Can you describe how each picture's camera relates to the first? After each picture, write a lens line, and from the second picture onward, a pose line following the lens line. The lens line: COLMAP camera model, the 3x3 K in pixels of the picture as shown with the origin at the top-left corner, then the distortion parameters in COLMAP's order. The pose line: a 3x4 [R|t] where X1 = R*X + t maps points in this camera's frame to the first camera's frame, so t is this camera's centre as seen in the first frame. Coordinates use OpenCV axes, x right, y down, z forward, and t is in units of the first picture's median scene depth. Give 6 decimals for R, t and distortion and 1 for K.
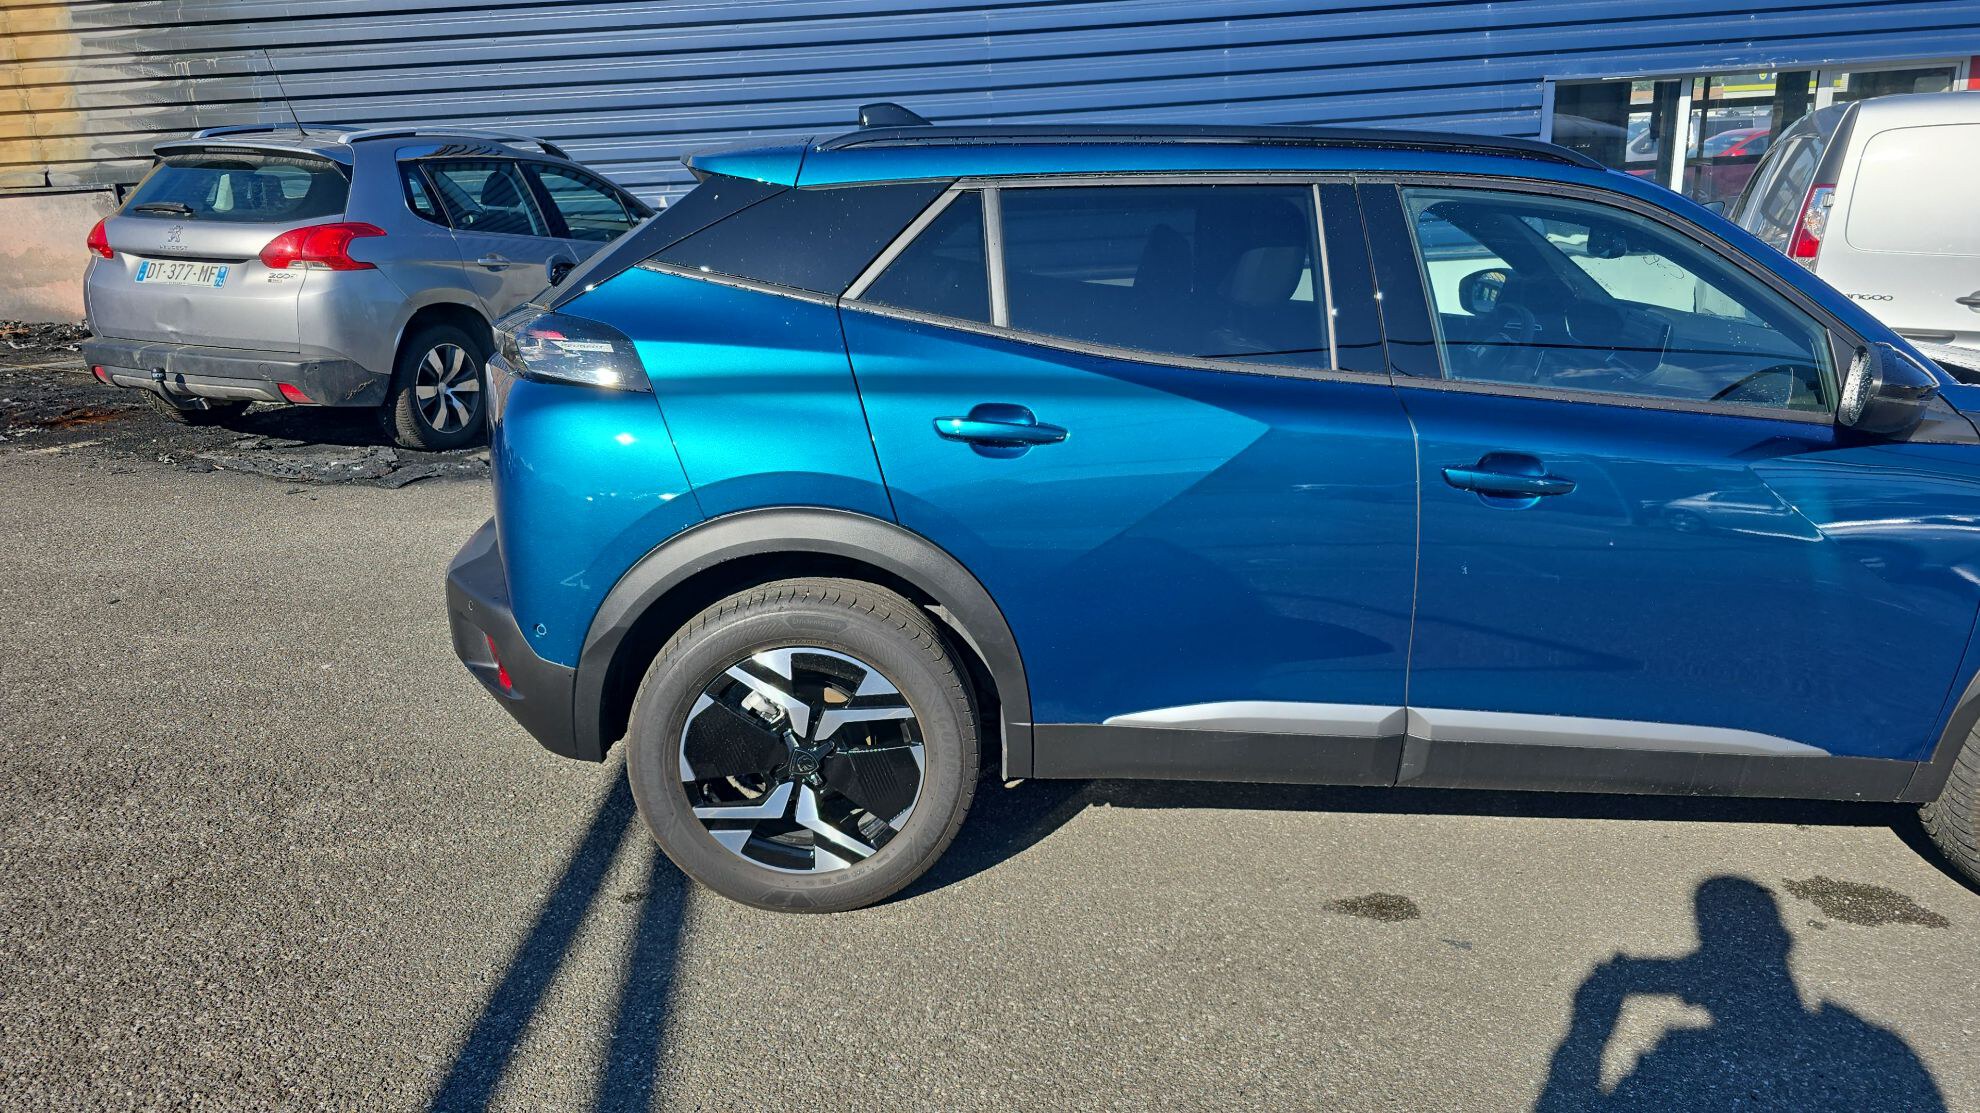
lens RADIAL K [[1342.4, 0, 990.0], [0, 1342.4, 556.5], [0, 0, 1]] dist [0.049998, -0.049803]
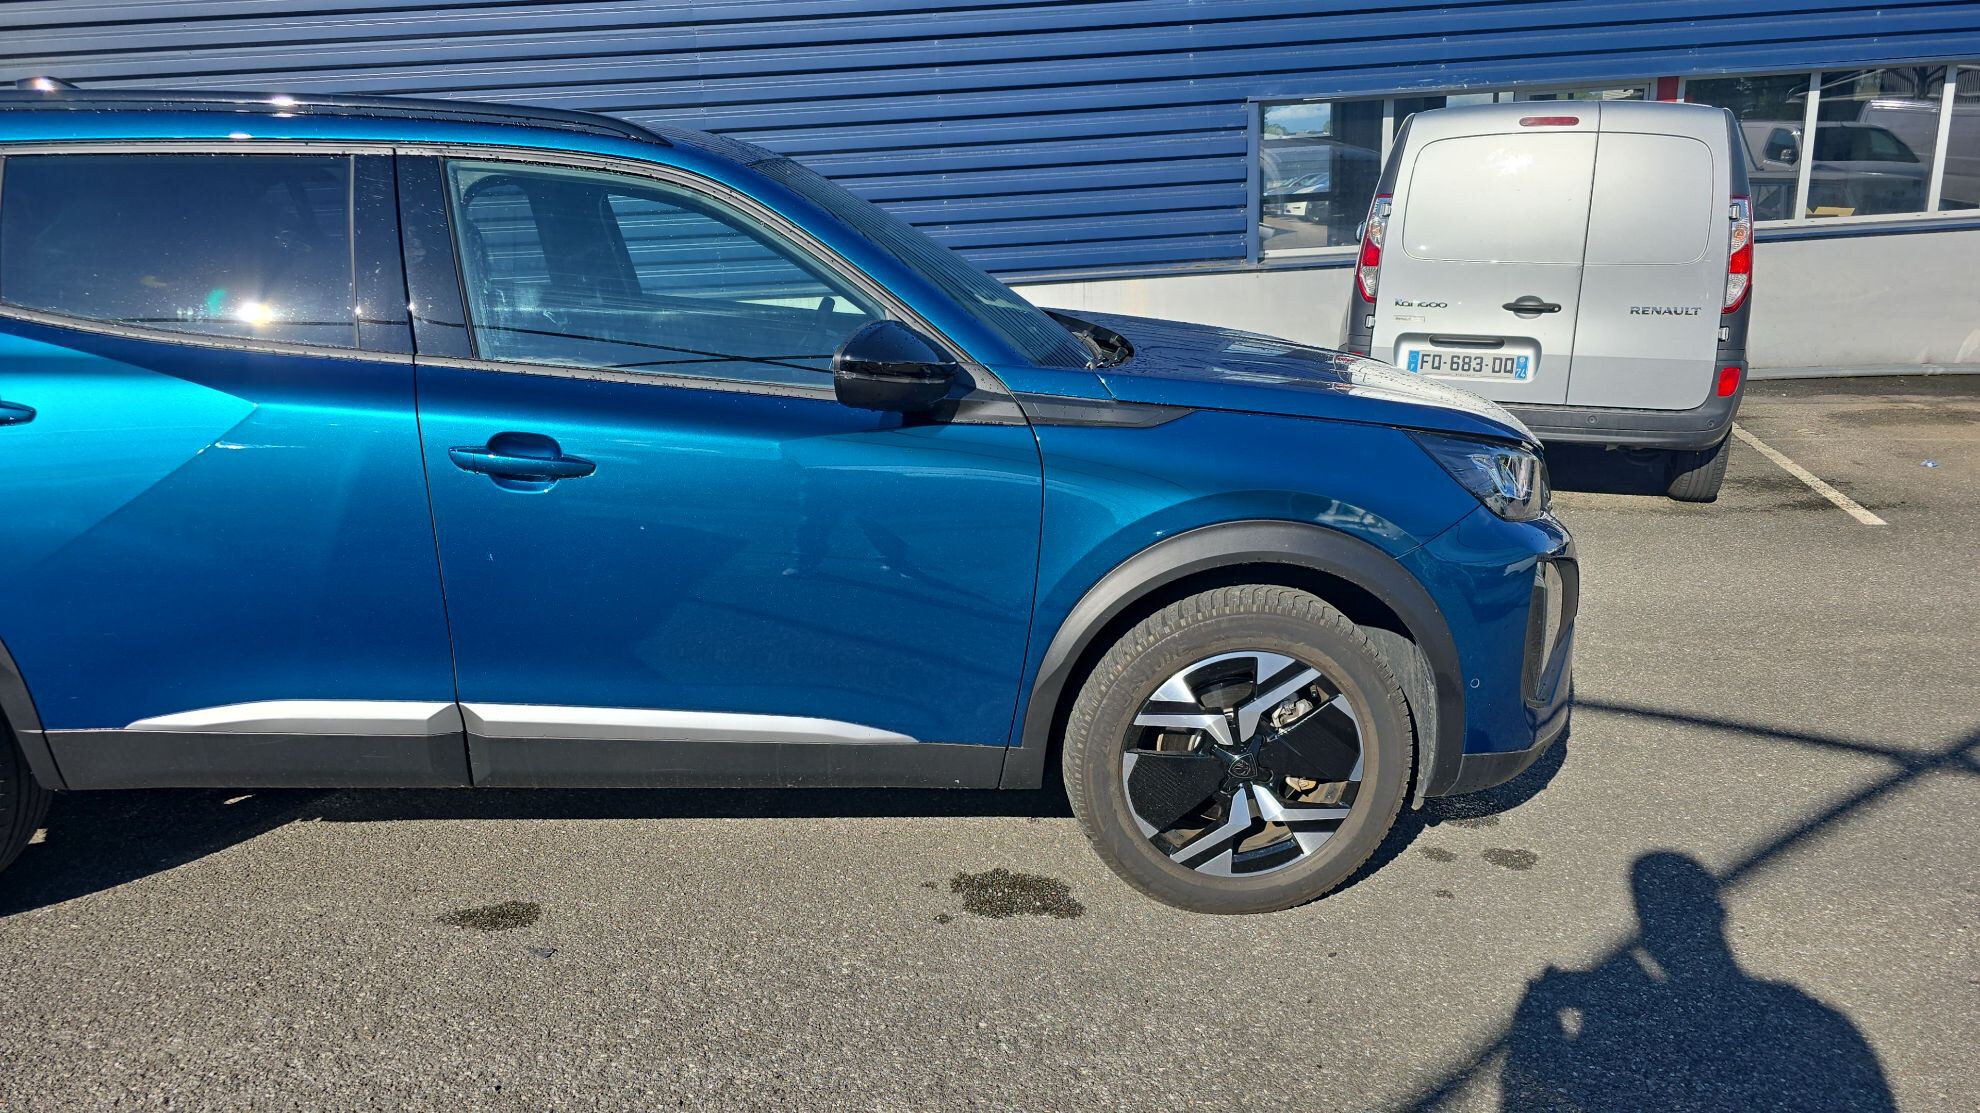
lens RADIAL K [[1345.2, 0, 995.2], [0, 1345.2, 553.4], [0, 0, 1]] dist [0.040943, -0.027024]
pose [[0.998583, -0.013403, 0.051504, 0.611943], [0.014630, 0.999616, -0.023517, 0.032990], [-0.051169, 0.024237, 0.998396, 0.024655]]
